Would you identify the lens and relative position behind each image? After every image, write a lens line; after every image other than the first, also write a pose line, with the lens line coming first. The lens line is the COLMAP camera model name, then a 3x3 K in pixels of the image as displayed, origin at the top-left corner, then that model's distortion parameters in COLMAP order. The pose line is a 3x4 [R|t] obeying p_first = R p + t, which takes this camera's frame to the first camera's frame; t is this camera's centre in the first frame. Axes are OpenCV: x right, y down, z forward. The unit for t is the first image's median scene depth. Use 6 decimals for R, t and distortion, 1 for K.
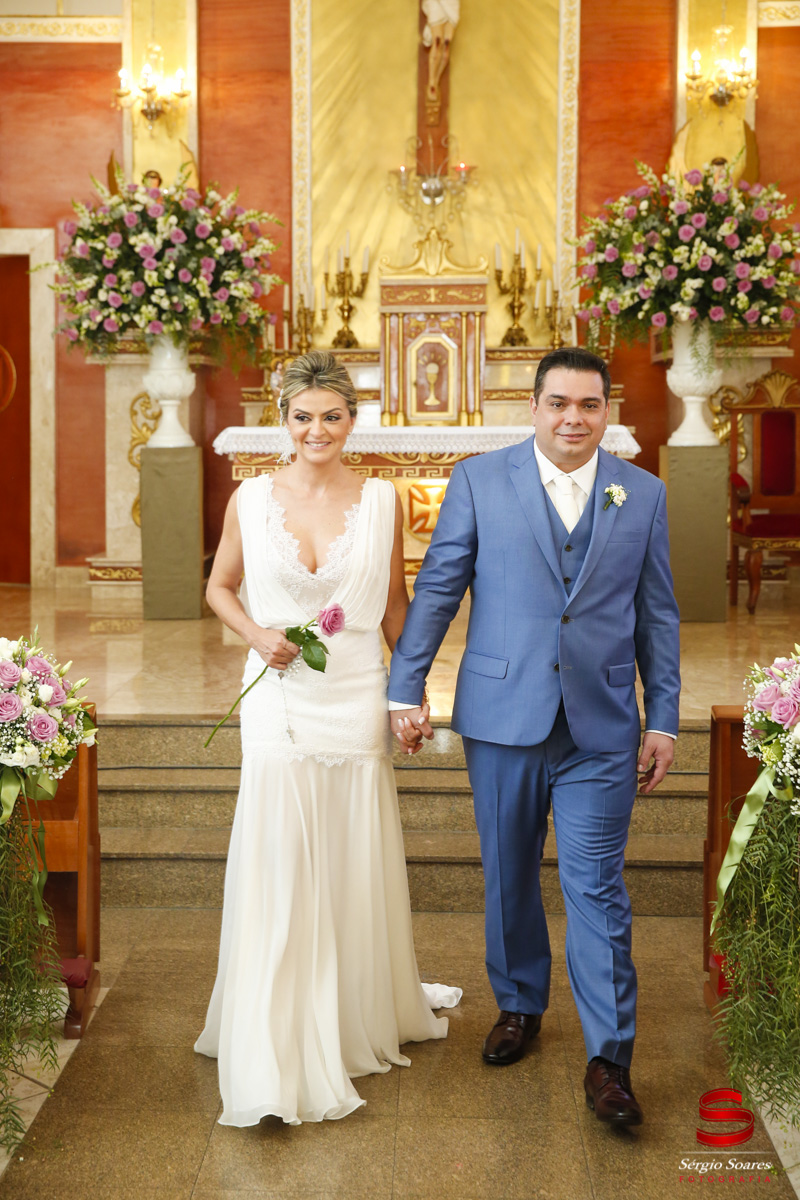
lens RADIAL K [[3120.3, 0, 229.3], [0, 3120.3, 581.8], [0, 0, 1]] dist [0.334161, 0.000000]
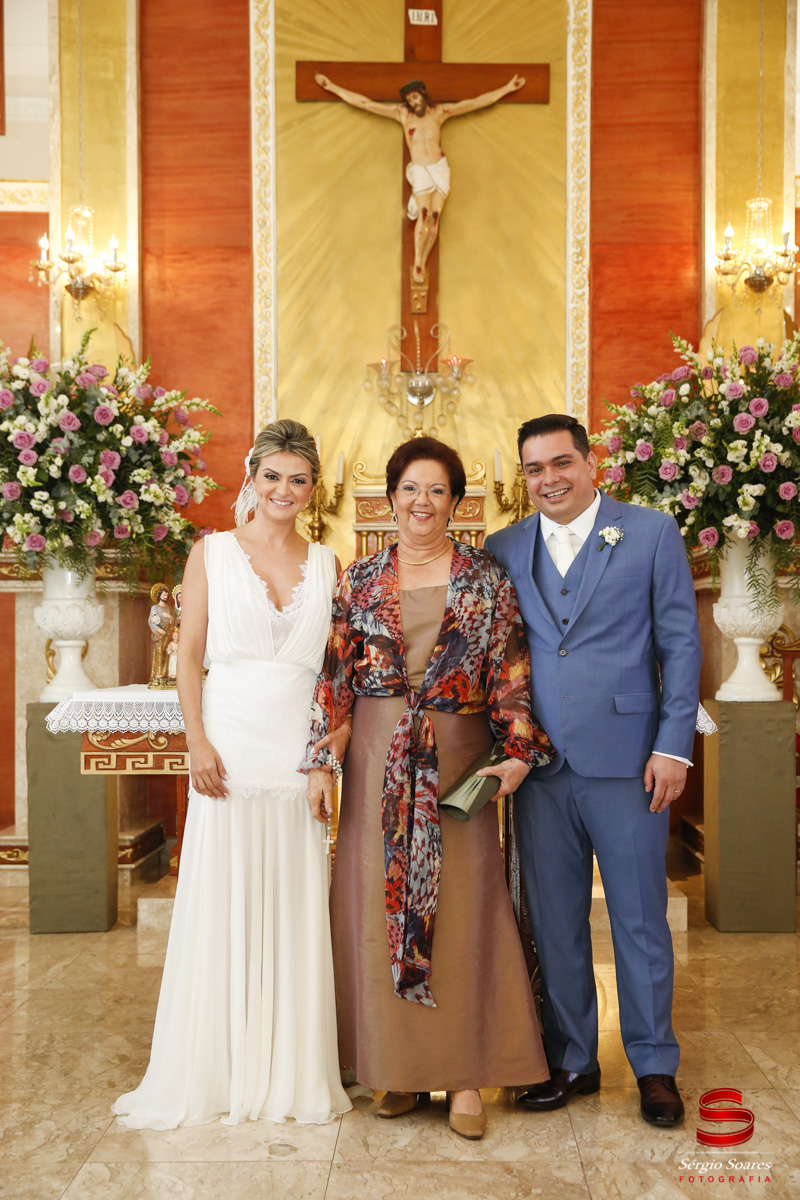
lens RADIAL K [[1520.5, 0, 428.7], [0, 1520.5, 601.1], [0, 0, 1]] dist [0.097810, 0.000000]
pose [[0.999417, 0.002021, 0.034088, 0.055880], [0.000163, 0.997954, -0.063937, -0.043621], [-0.034148, 0.063905, 0.997372, 0.625390]]
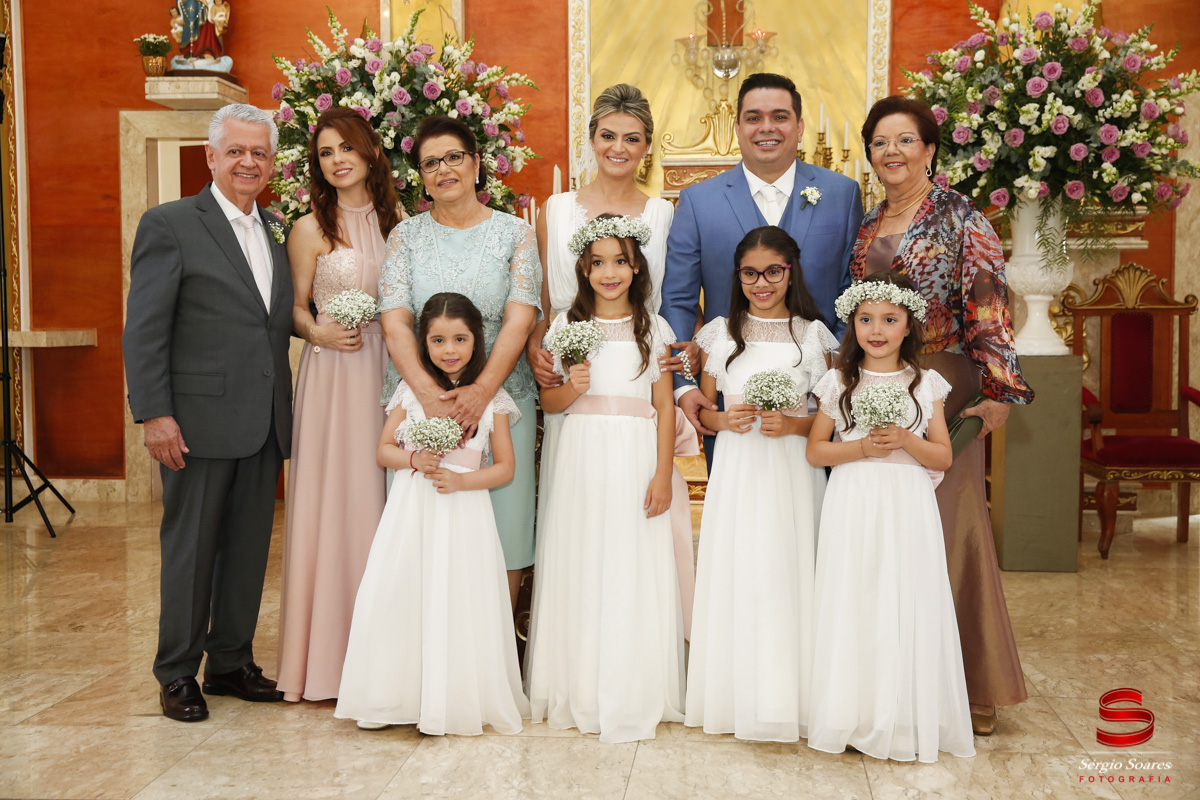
lens RADIAL K [[1510.0, 0, 591.1], [0, 1510.0, 398.5], [0, 0, 1]] dist [0.075281, 0.000000]
pose [[0.997802, 0.004947, -0.066088, 0.058387], [-0.004473, 0.999963, 0.007327, -0.034419], [0.066122, -0.007016, 0.997787, 0.599126]]
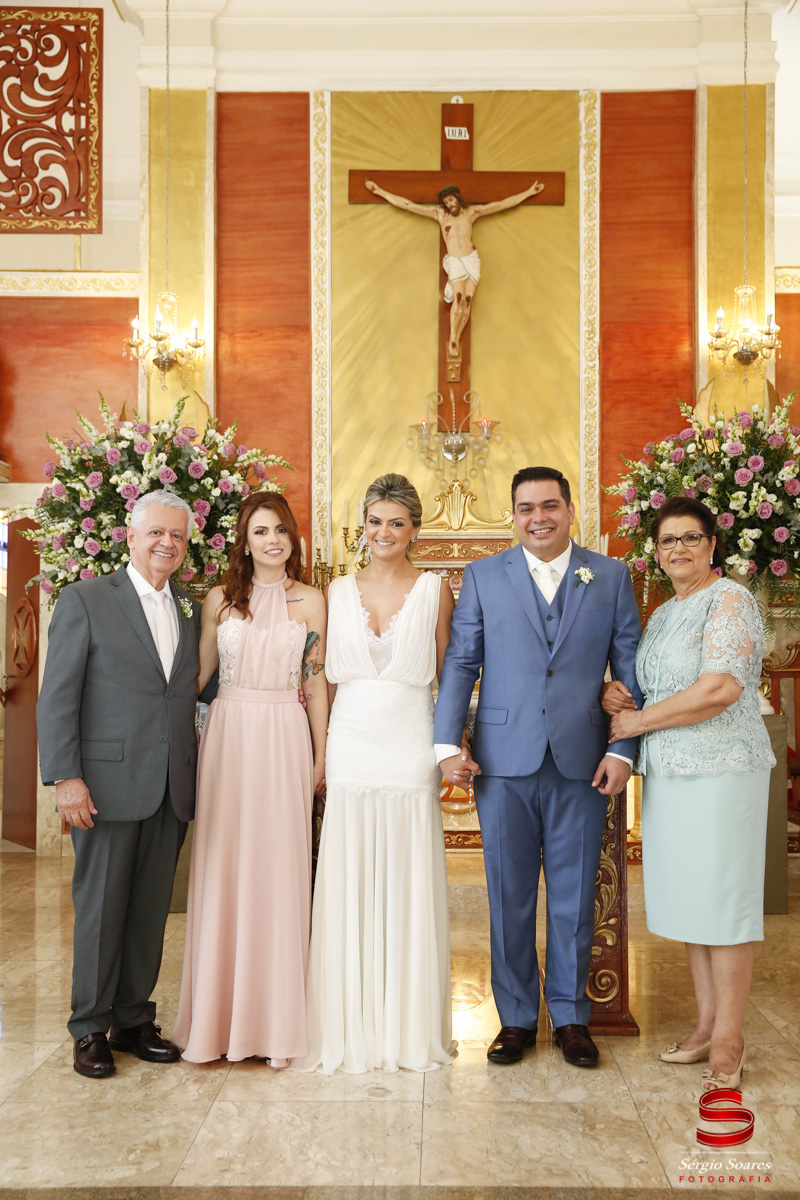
lens RADIAL K [[1353.3, 0, 399.6], [0, 1353.3, 600.9], [0, 0, 1]] dist [0.045221, 0.000000]
pose [[0.999441, 0.003538, 0.033242, 0.035338], [-0.000652, 0.996255, -0.086458, -0.041981], [-0.033423, 0.086388, 0.995701, 0.612974]]
